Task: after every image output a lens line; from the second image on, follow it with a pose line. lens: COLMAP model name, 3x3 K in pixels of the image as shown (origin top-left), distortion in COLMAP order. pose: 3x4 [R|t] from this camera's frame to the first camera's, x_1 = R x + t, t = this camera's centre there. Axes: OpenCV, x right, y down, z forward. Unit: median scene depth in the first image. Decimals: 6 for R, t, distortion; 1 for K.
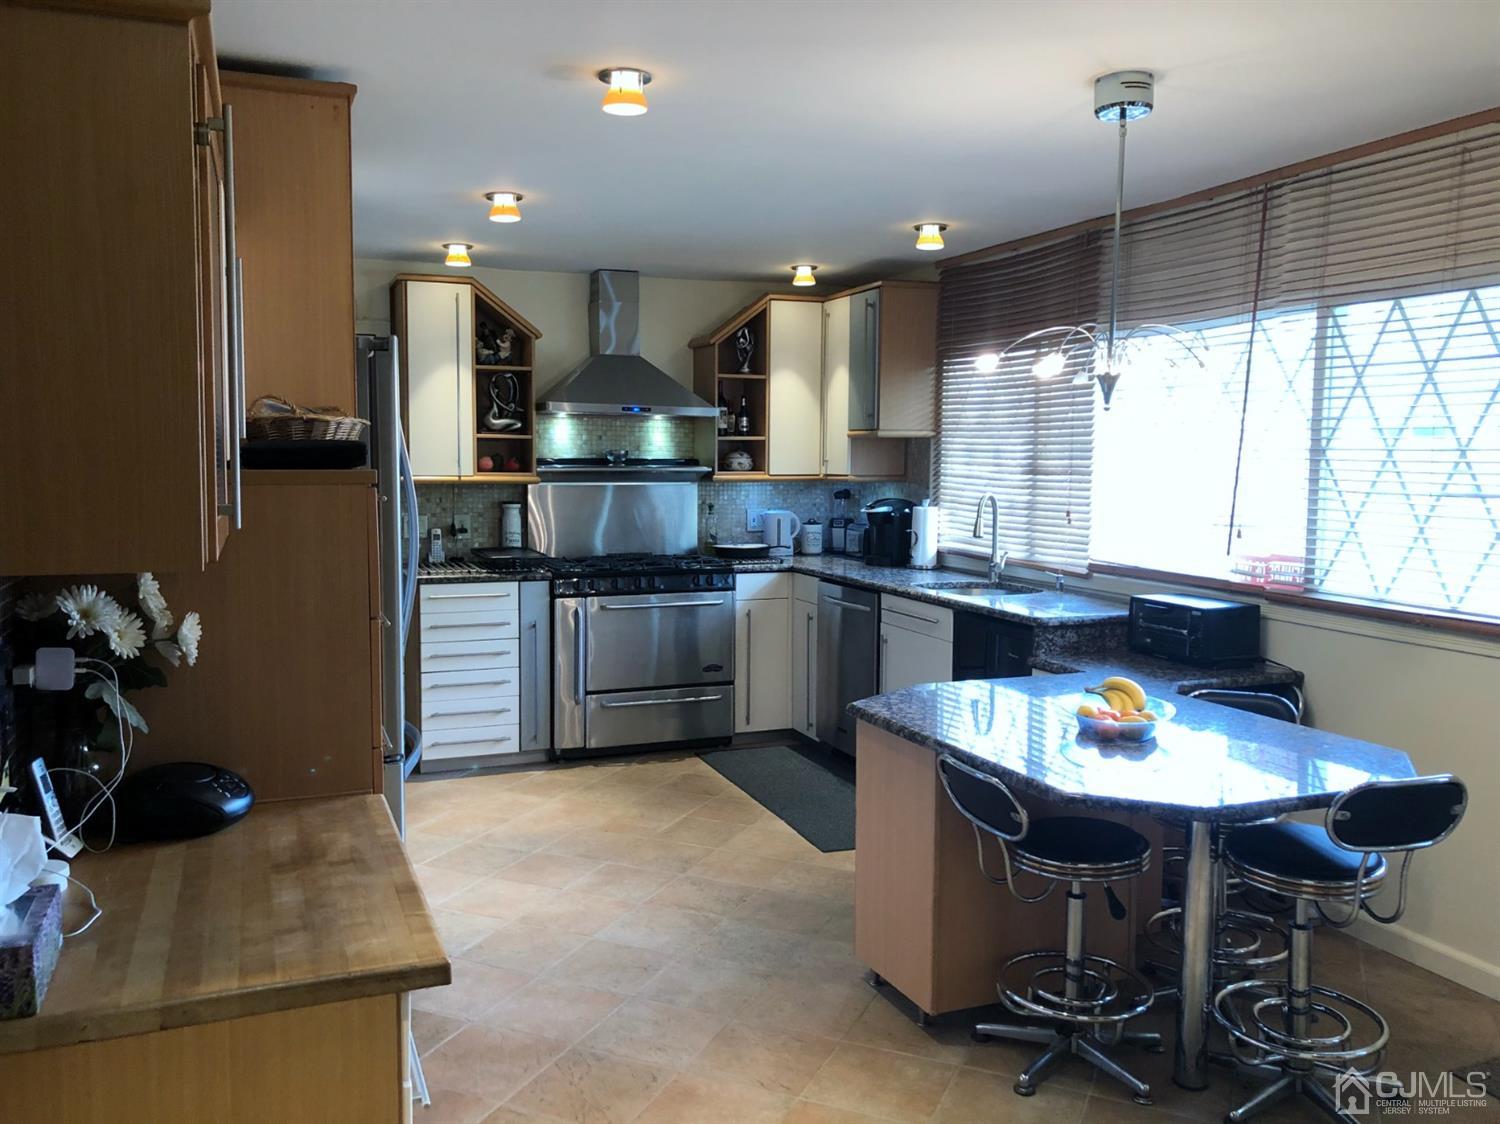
lens RADIAL K [[1246.8, 0, 744.1], [0, 1246.8, 572.4], [0, 0, 1]] dist [0.047071, -0.071285]
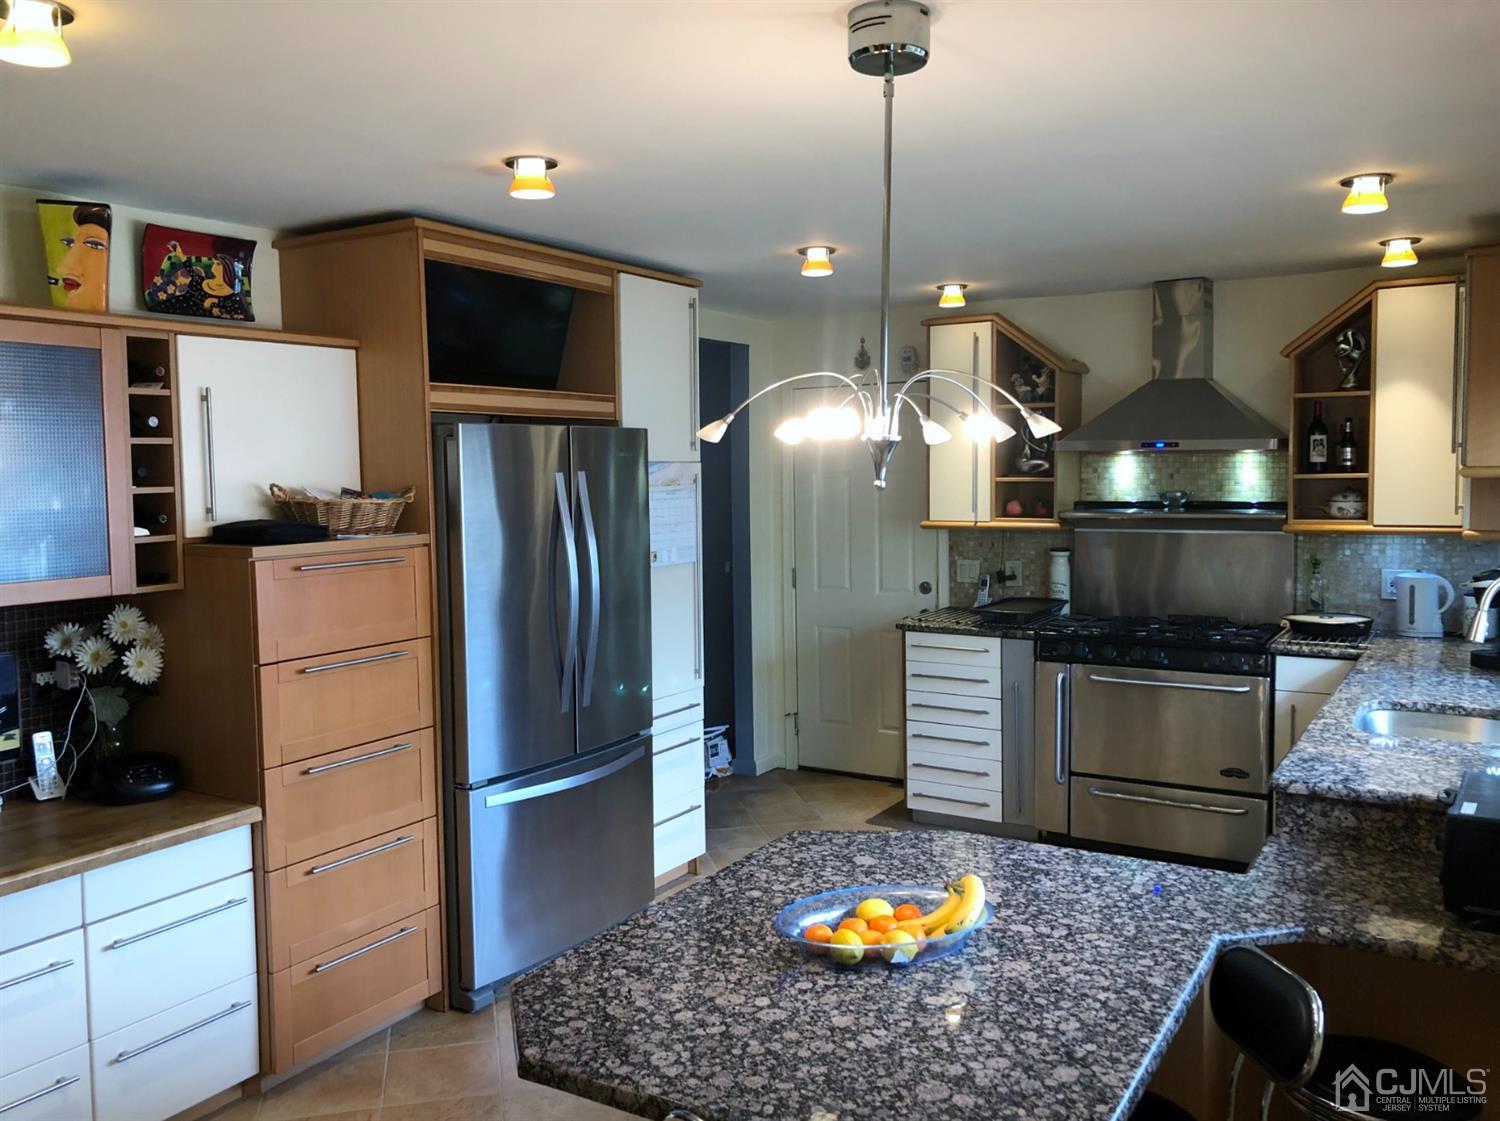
lens RADIAL K [[1246.8, 0, 741.7], [0, 1246.8, 546.1], [0, 0, 1]] dist [0.047071, -0.071285]
pose [[0.588376, 0.038455, -0.807673, 0.417627], [-0.060401, 0.998168, 0.003525, -0.048160], [0.806329, 0.046710, 0.589620, 0.276307]]
